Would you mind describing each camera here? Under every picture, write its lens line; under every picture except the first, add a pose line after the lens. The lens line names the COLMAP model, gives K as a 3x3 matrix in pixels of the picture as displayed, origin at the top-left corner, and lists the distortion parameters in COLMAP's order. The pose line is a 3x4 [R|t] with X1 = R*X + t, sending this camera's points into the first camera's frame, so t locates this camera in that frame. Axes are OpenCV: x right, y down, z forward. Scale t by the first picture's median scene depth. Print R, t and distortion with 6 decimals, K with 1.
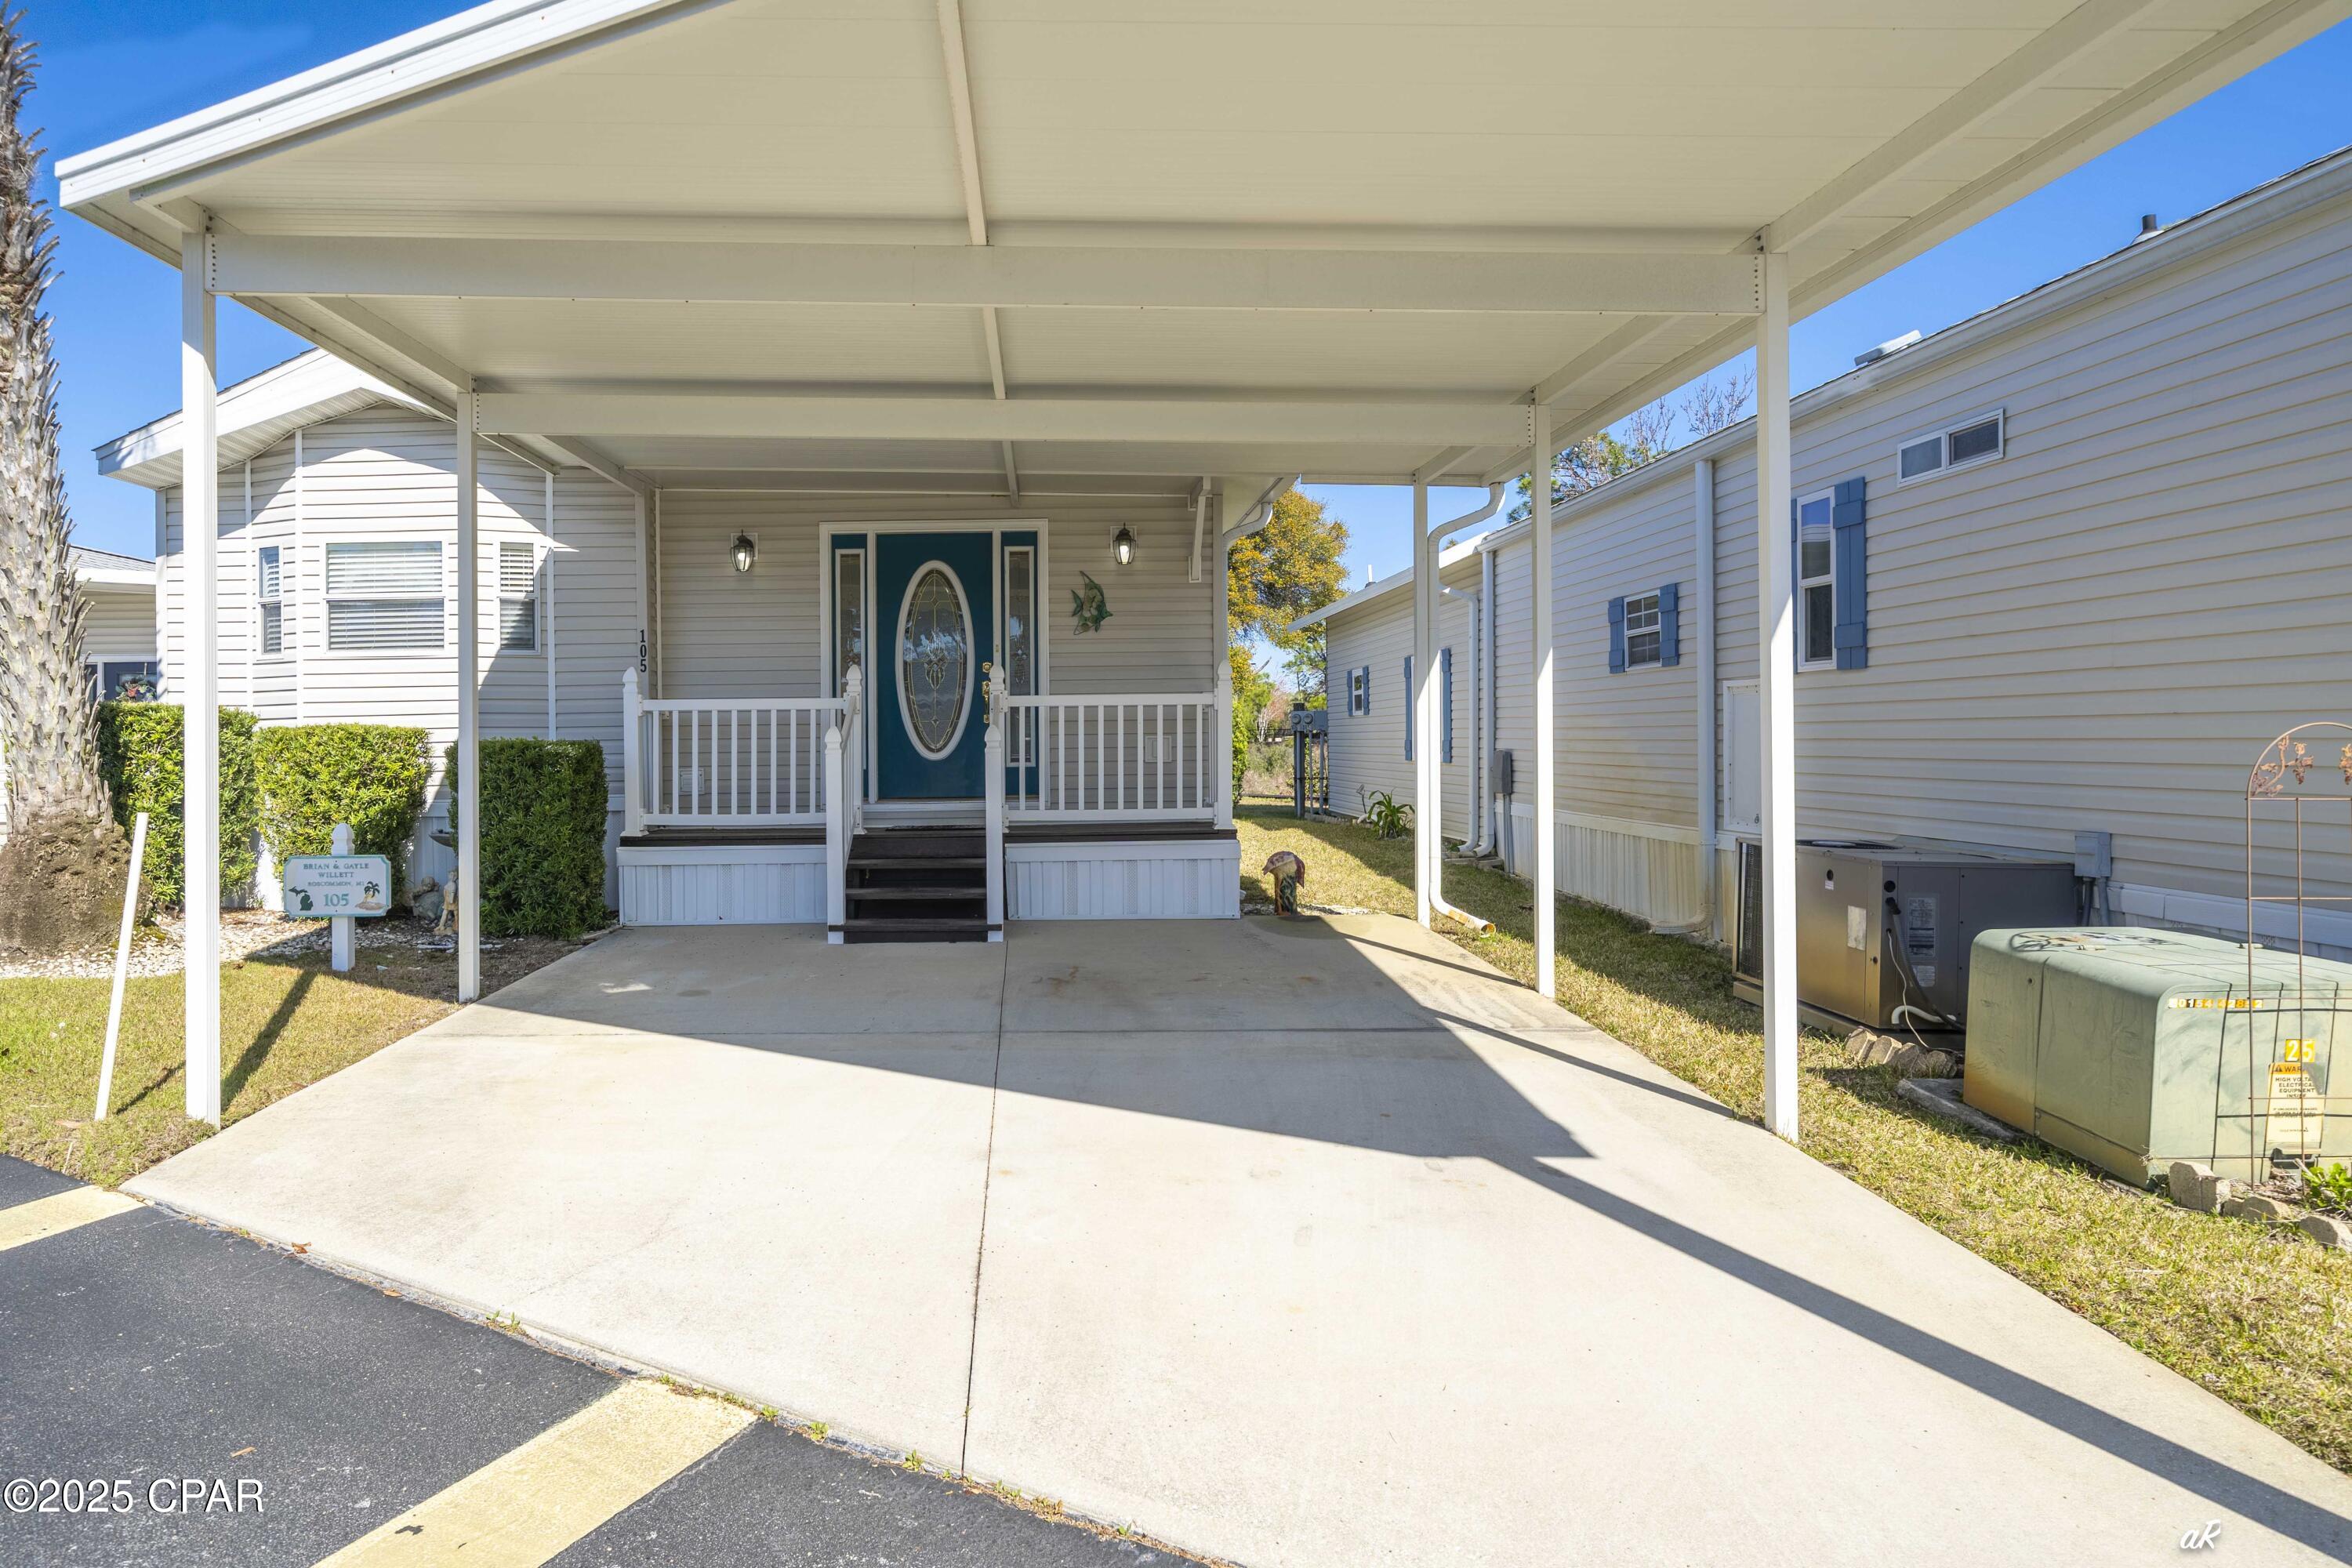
lens RADIAL K [[1366.1, 0, 1029.3], [0, 1366.1, 727.6], [0, 0, 1]] dist [0.000624, 0.003359]
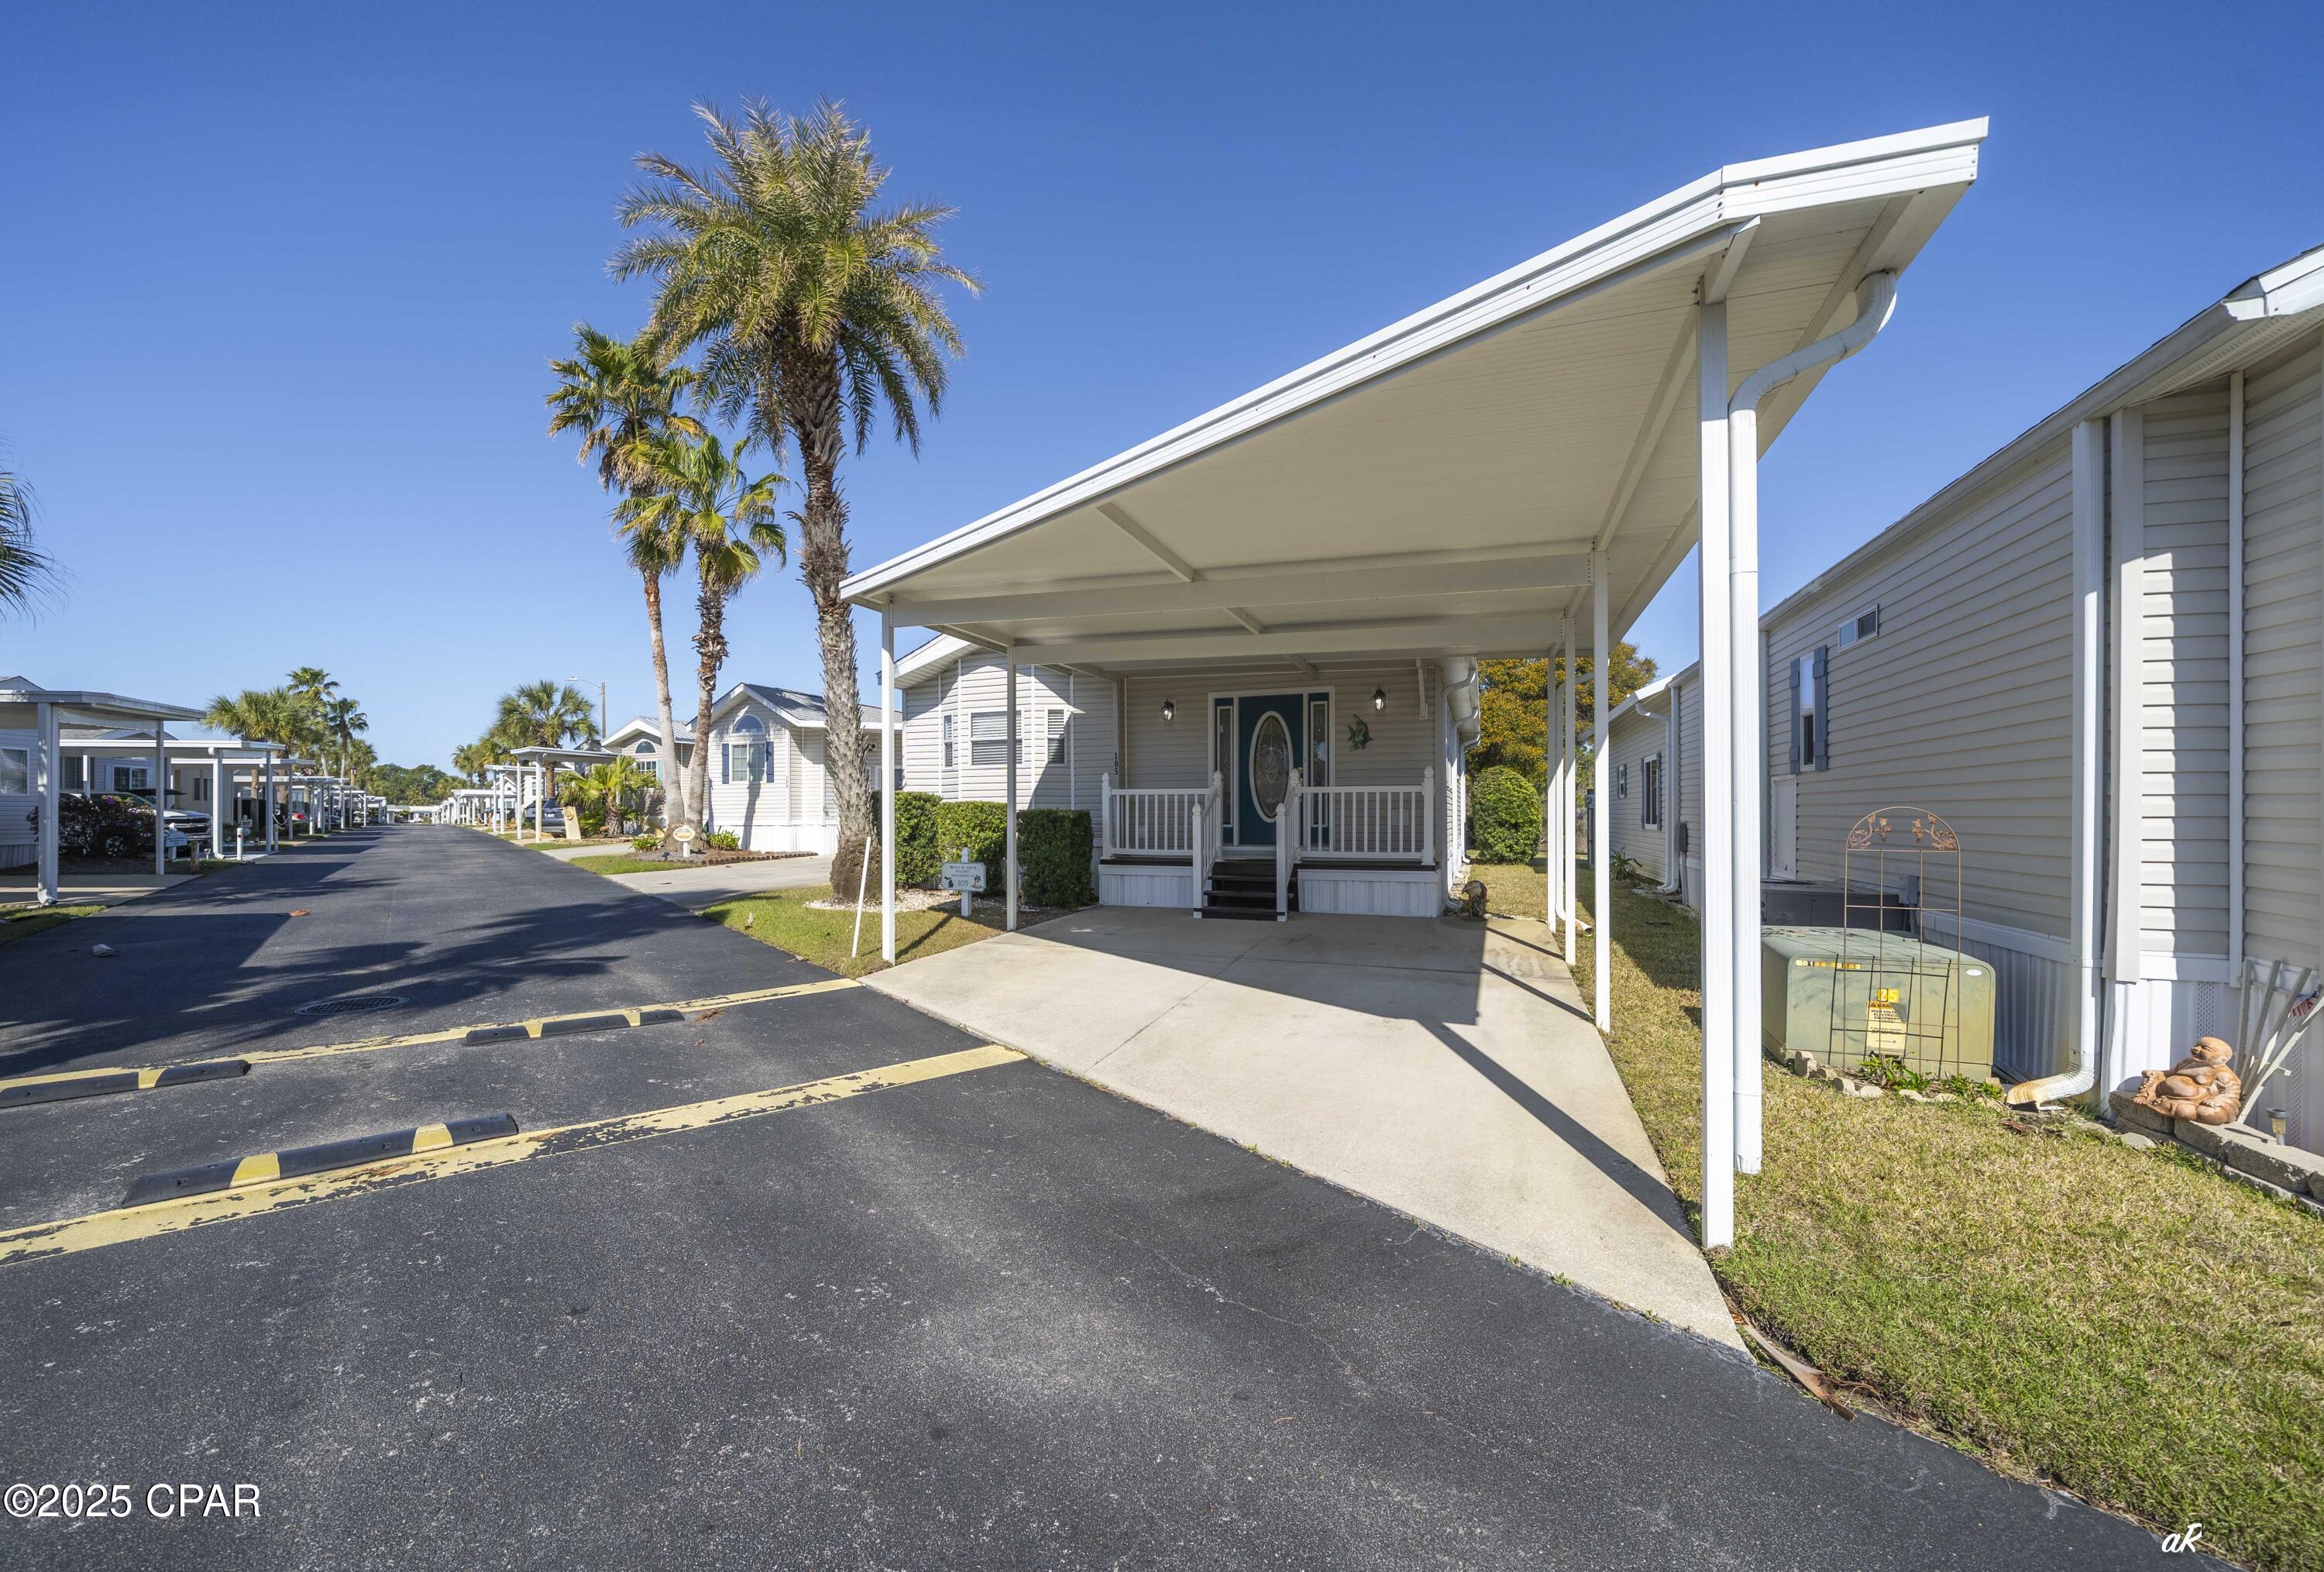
lens RADIAL K [[905.5, 0, 1118.7], [0, 905.5, 813.6], [0, 0, 1]] dist [0.001249, 0.000009]
pose [[0.930784, 0.009559, -0.365444, 0.197008], [-0.005361, 0.999907, 0.012500, -0.002032], [0.365530, -0.009676, 0.930749, -0.192970]]
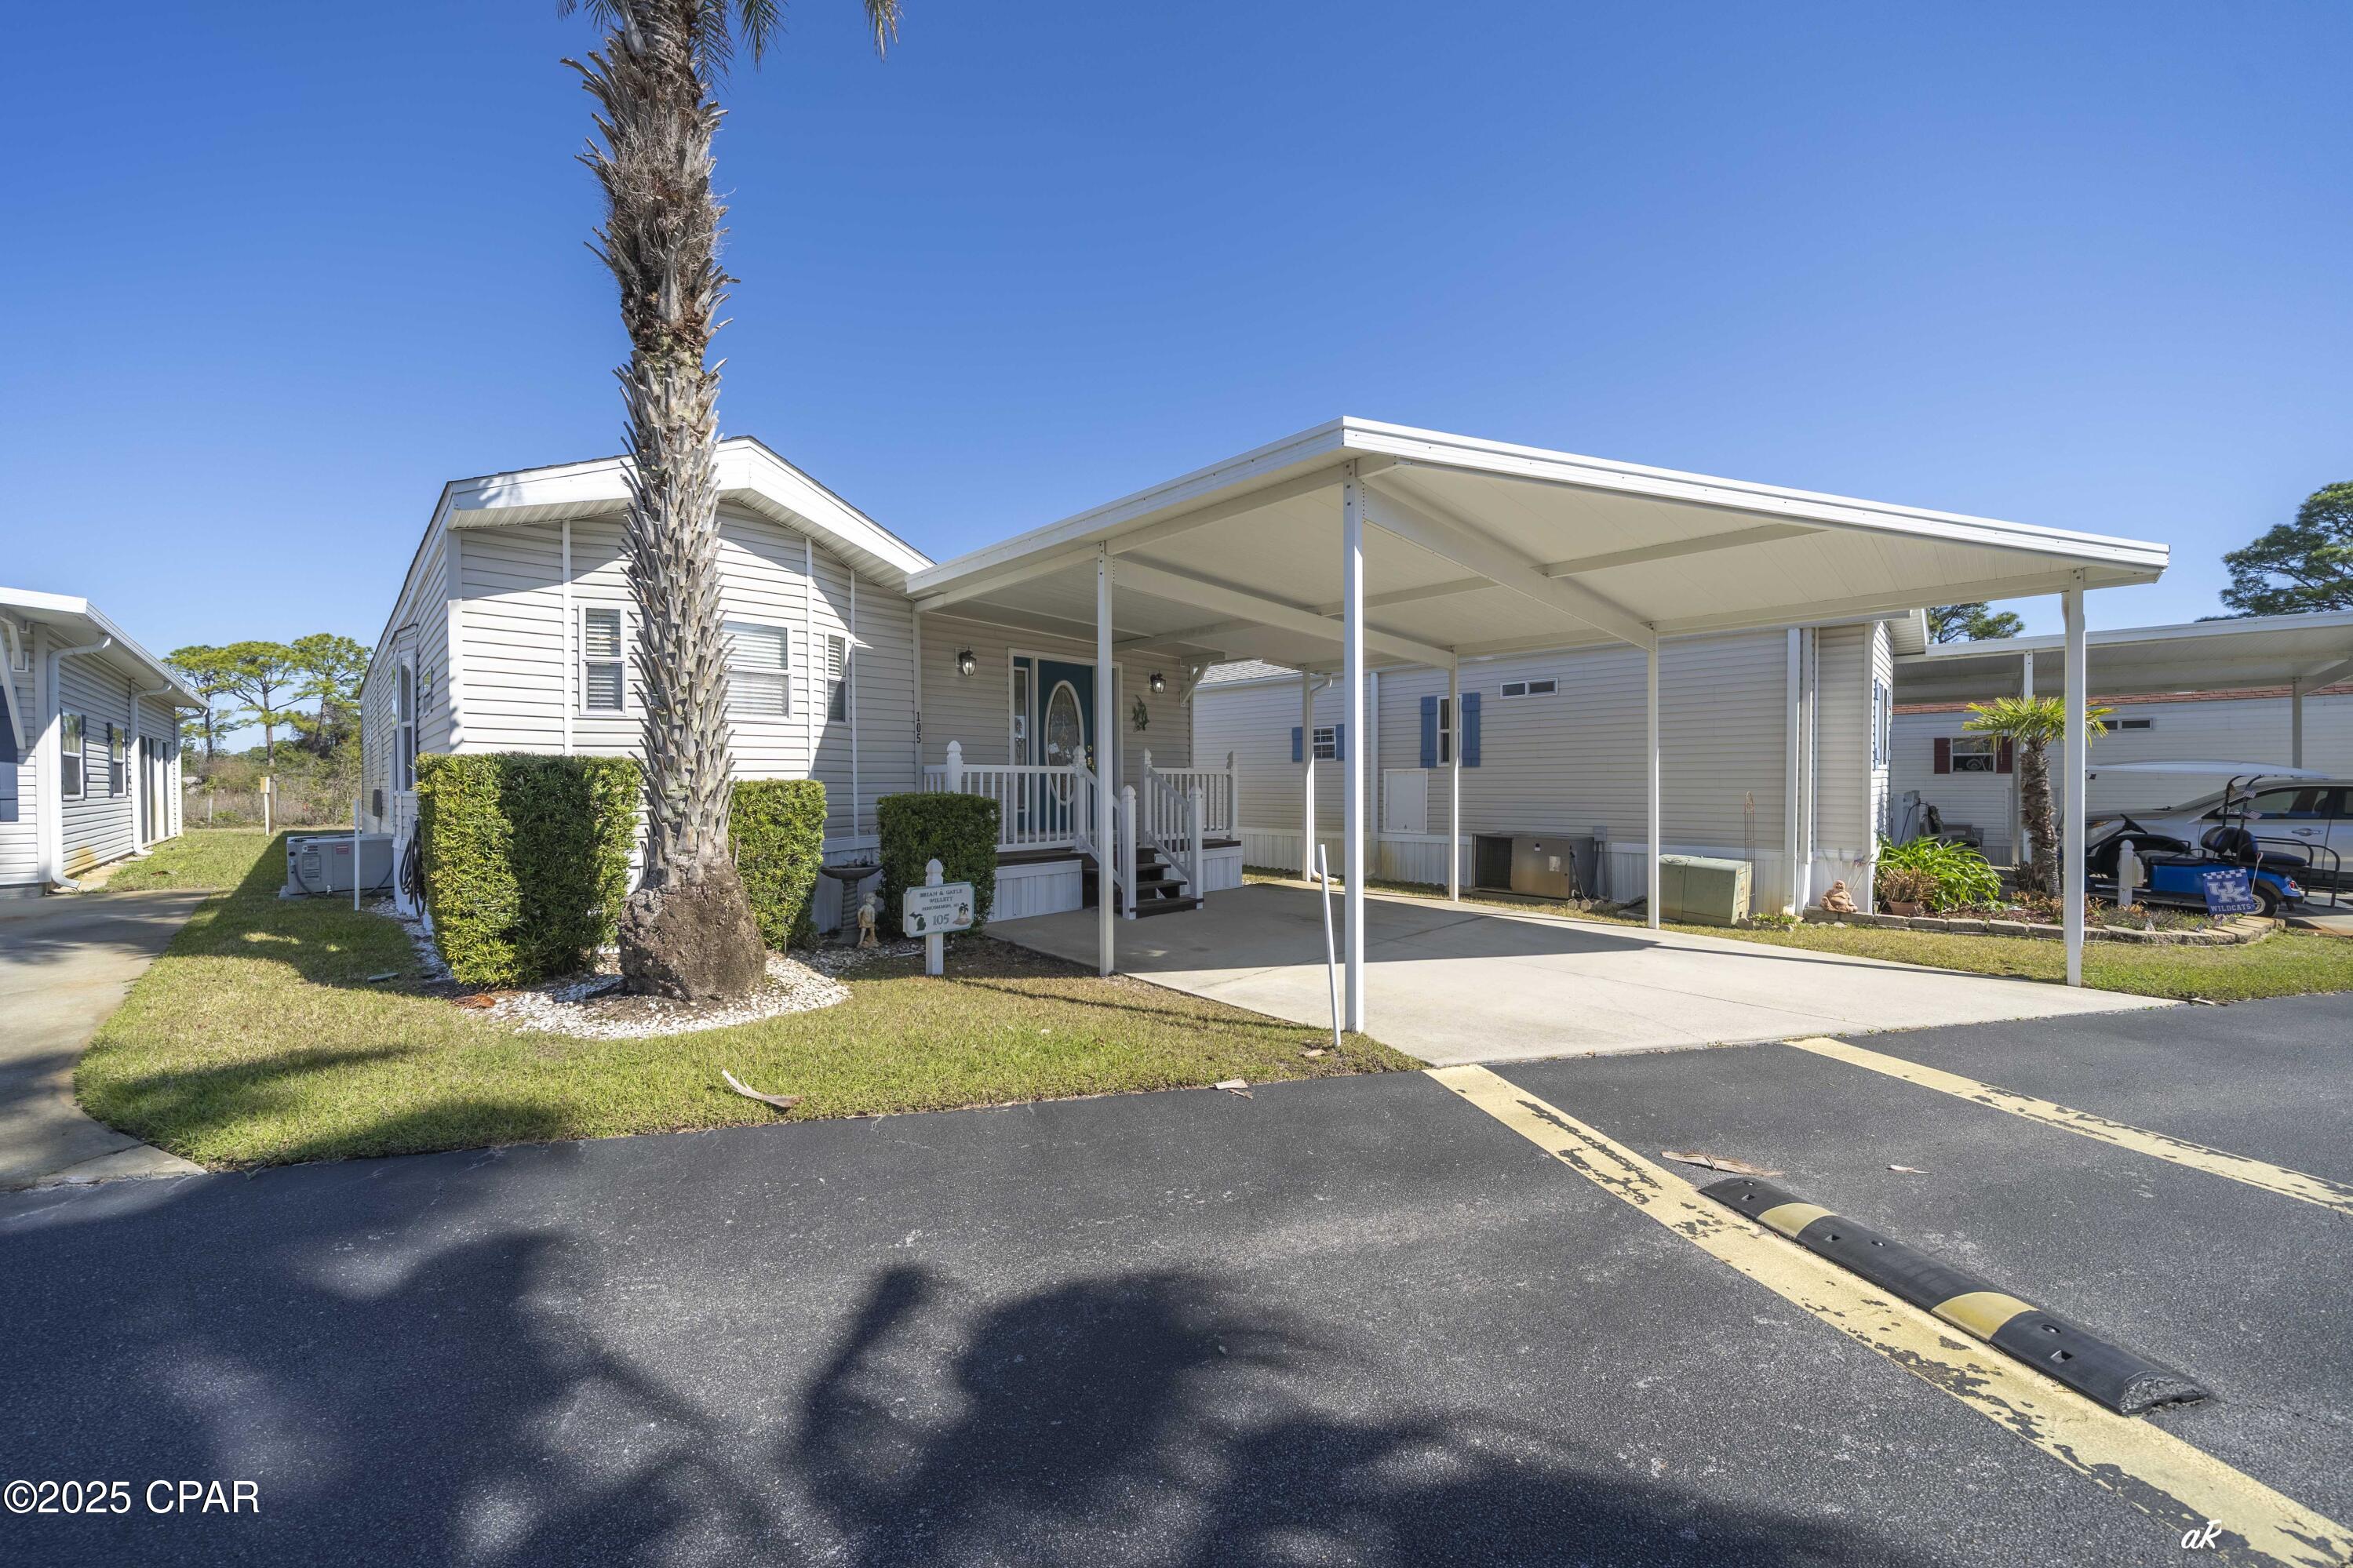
lens RADIAL K [[848.6, 0, 1185.8], [0, 848.6, 791.2], [0, 0, 1]] dist [-0.003380, 0.000178]
pose [[0.694355, 0.003478, 0.719625, -0.748336], [-0.010968, 0.999923, 0.005749, -0.000457], [-0.719549, -0.011885, 0.694340, 0.233242]]
